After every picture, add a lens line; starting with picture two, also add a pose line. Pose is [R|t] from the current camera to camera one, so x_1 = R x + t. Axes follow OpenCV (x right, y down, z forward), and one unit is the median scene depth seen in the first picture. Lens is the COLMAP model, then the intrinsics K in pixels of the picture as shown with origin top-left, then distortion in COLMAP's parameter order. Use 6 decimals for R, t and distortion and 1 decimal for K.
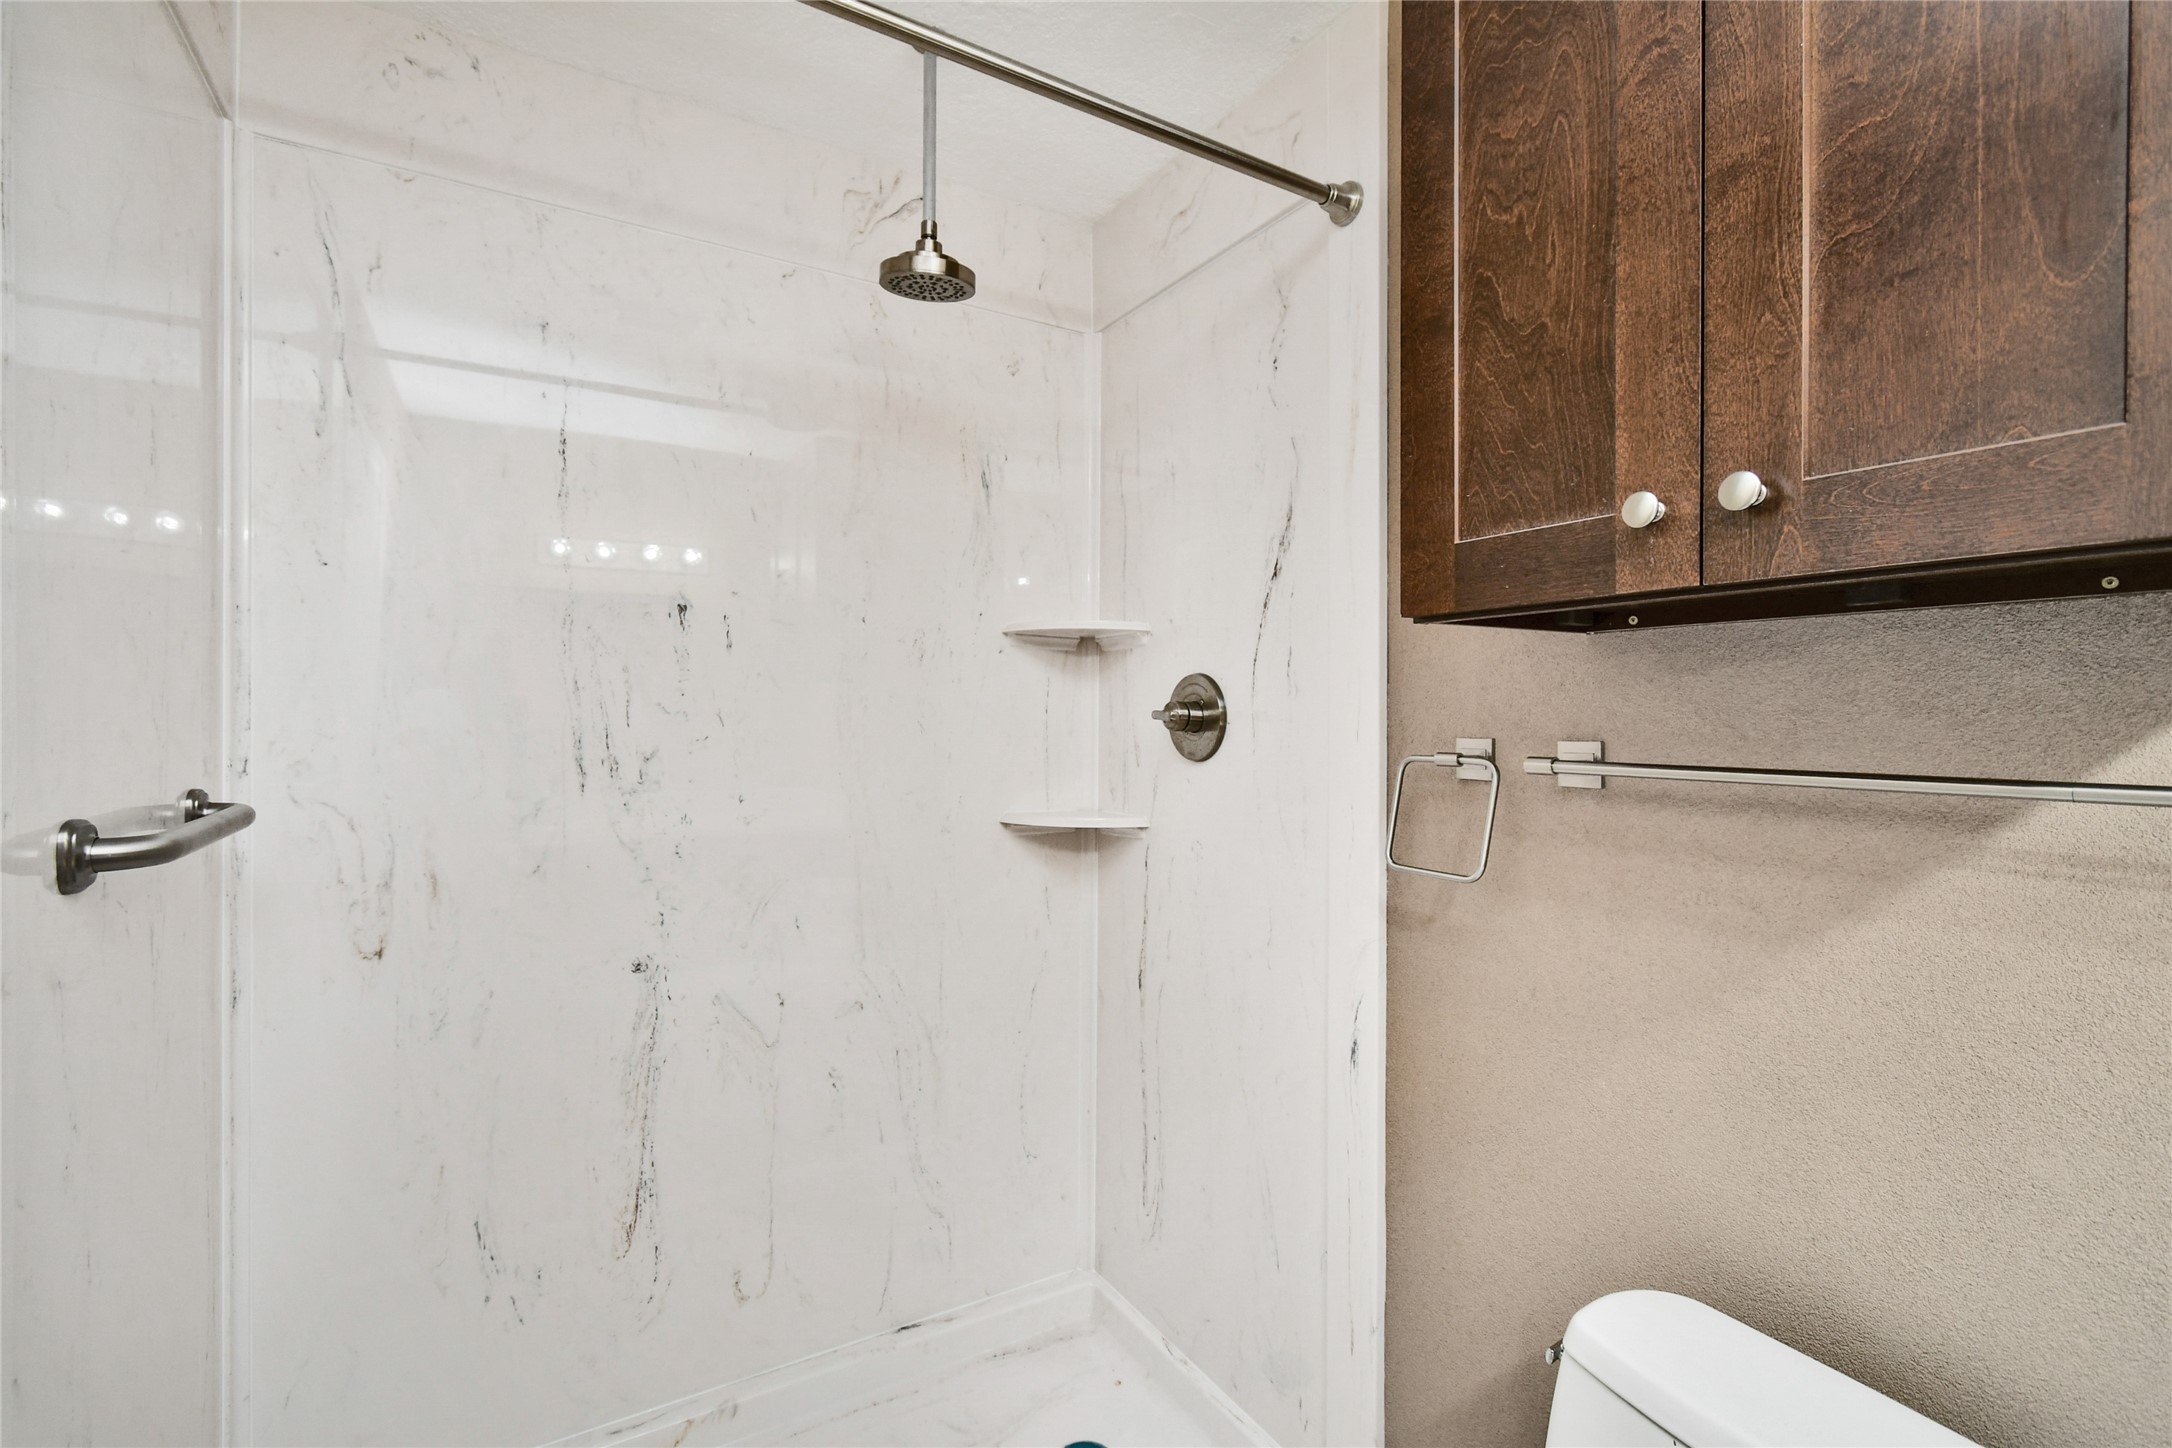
lens RADIAL K [[969.5, 0, 1086.0], [0, 969.5, 724.0], [0, 0, 1]] dist [0.000920, 0.000109]
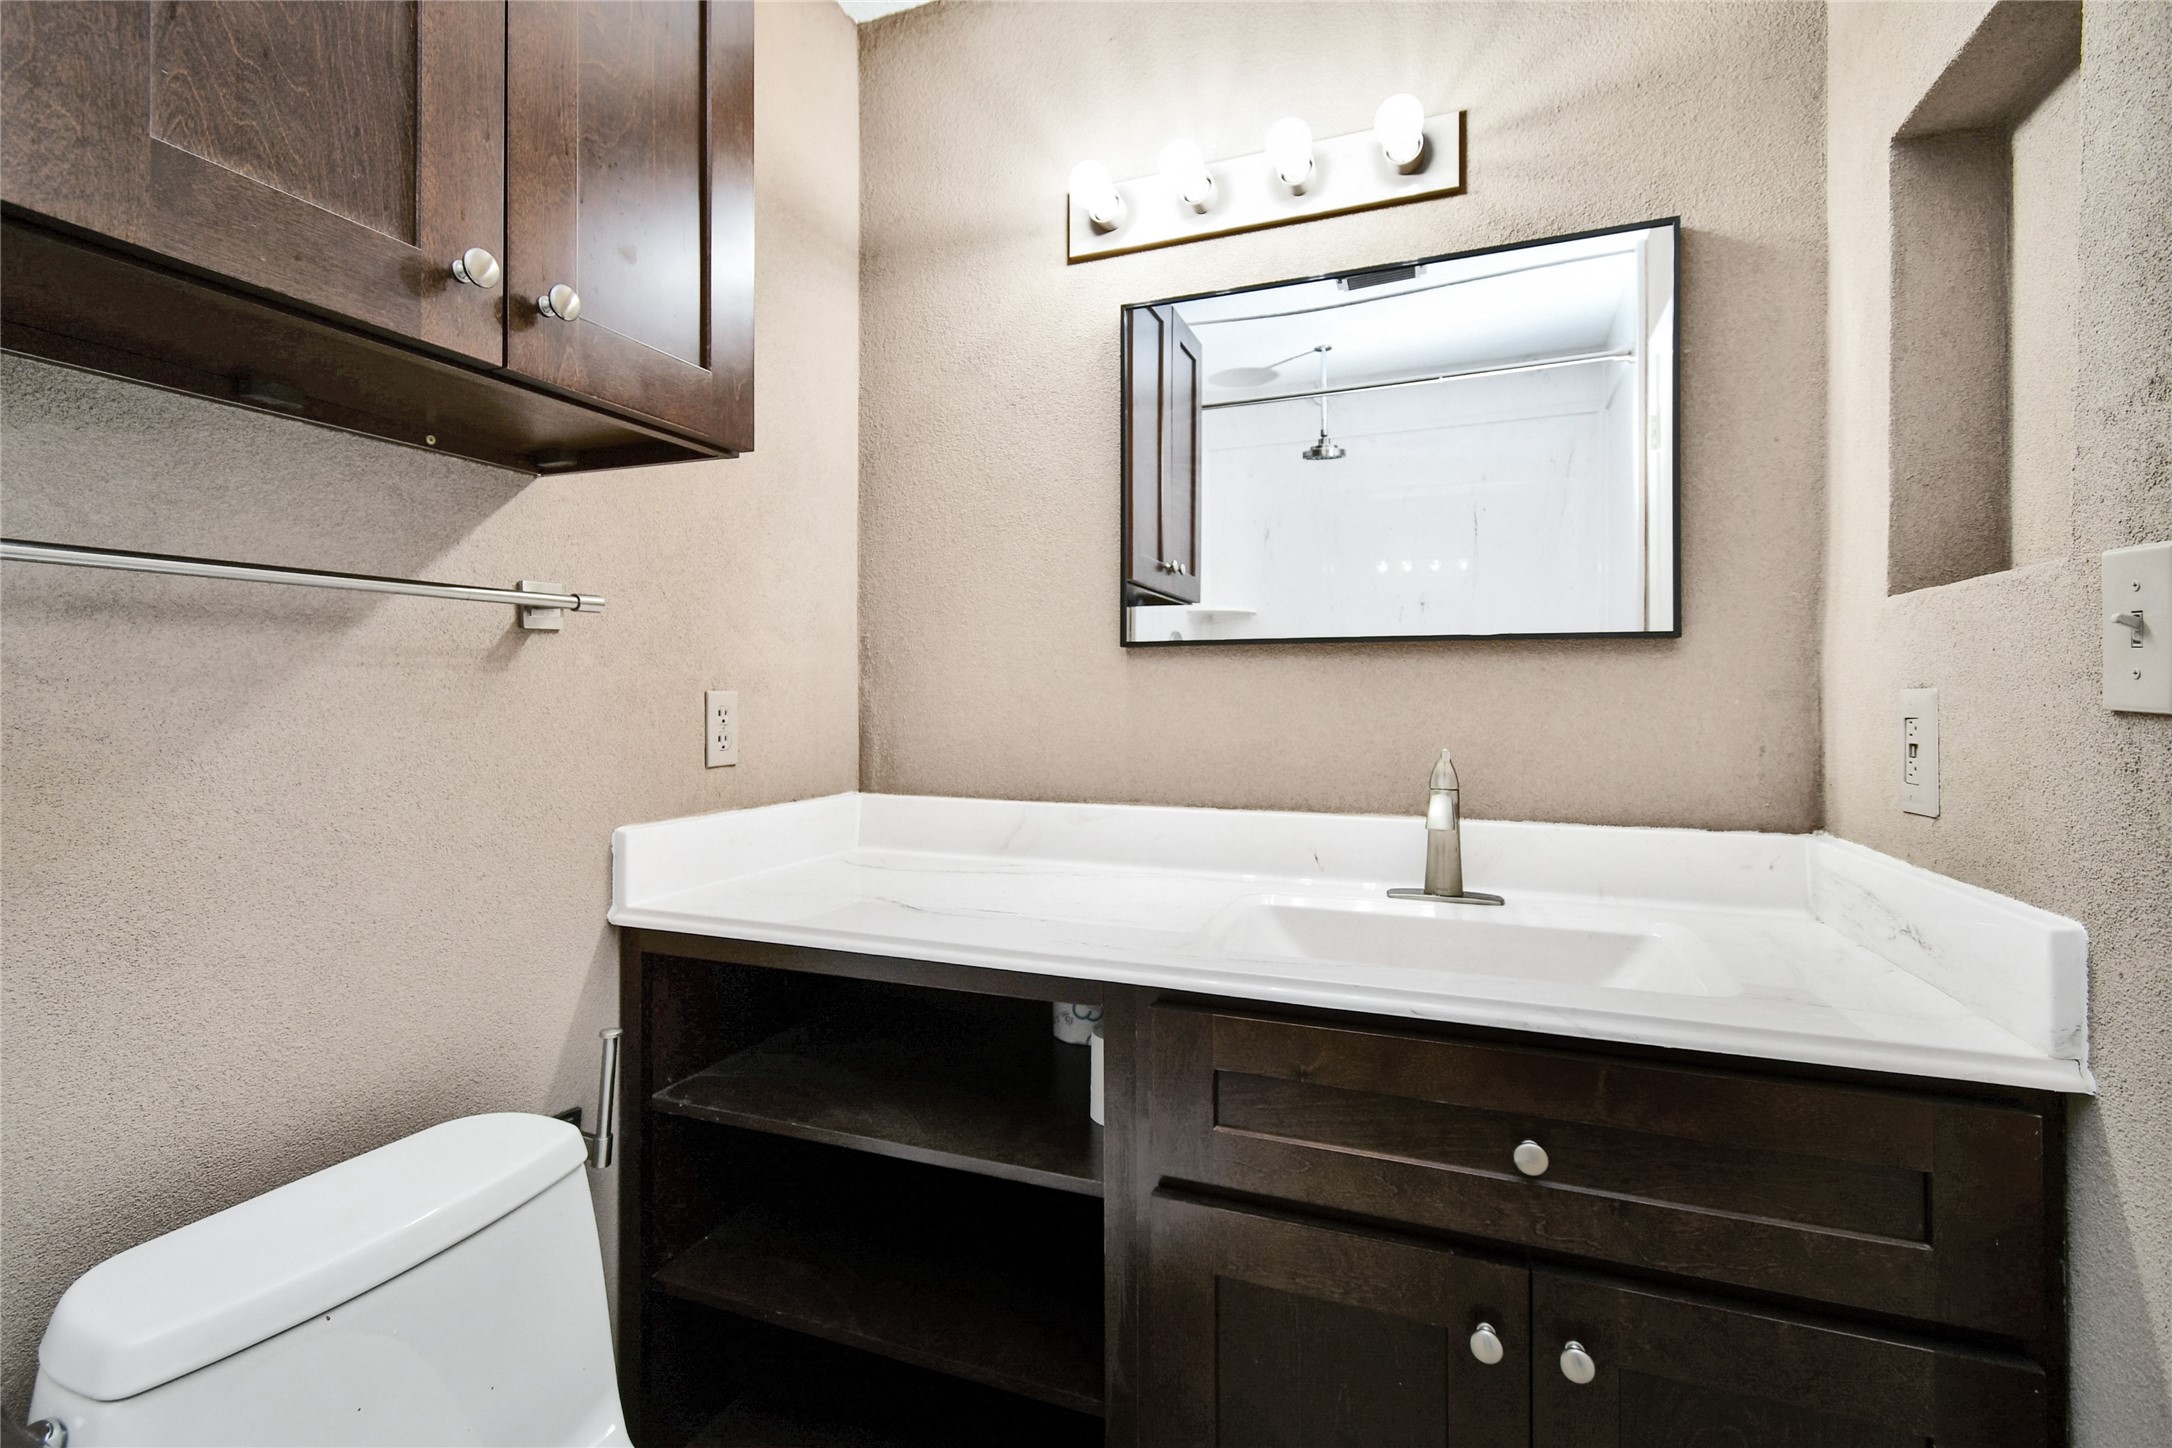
lens RADIAL K [[974.1, 0, 1080.9], [0, 974.1, 703.7], [0, 0, 1]] dist [0.001059, 0.000166]
pose [[-0.610010, -0.011603, 0.792308, -0.498062], [0.009057, 0.999725, 0.021614, 0.173837], [-0.792342, 0.020361, -0.609738, 0.978245]]
